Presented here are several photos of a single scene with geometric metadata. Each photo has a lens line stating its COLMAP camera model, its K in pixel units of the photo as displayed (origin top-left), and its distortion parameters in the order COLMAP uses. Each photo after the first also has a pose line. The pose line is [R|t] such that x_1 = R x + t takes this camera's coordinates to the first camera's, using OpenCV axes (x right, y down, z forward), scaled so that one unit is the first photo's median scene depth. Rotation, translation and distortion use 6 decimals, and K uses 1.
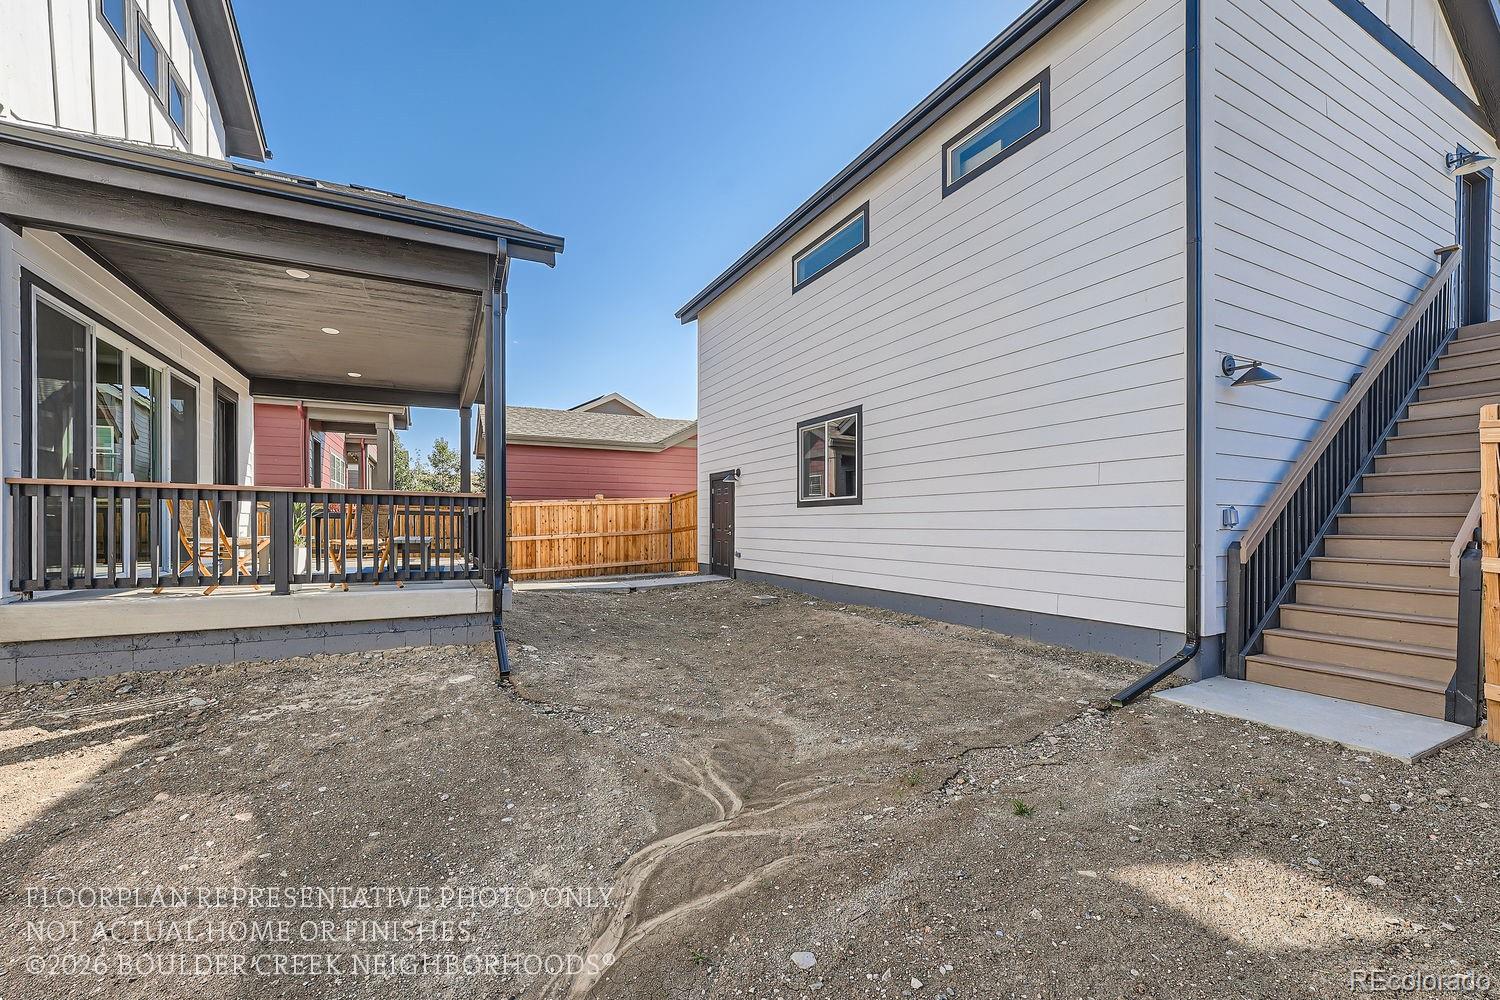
lens RADIAL K [[602.2, 0, 758.7], [0, 602.2, 523.1], [0, 0, 1]] dist [-0.002267, 0.001042]
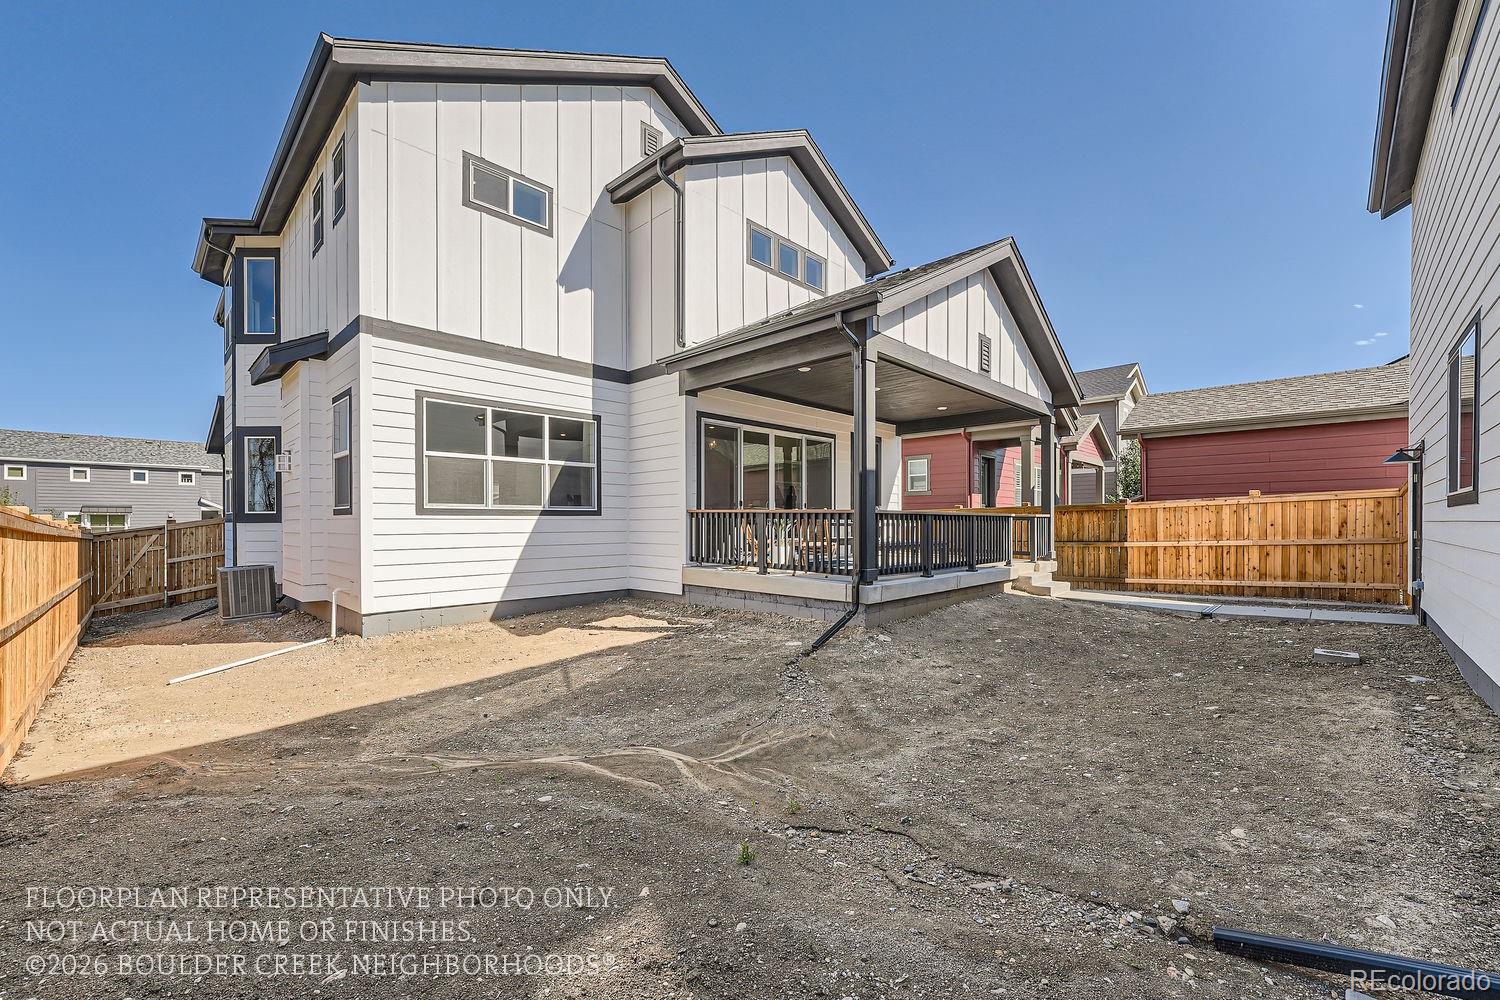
lens RADIAL K [[602.2, 0, 731.4], [0, 602.2, 529.1], [0, 0, 1]] dist [-0.002267, 0.001042]
pose [[0.306008, 0.011563, -0.951959, 0.708105], [0.002199, 0.999915, 0.012853, -0.026066], [0.952026, -0.006026, 0.305956, 0.371725]]
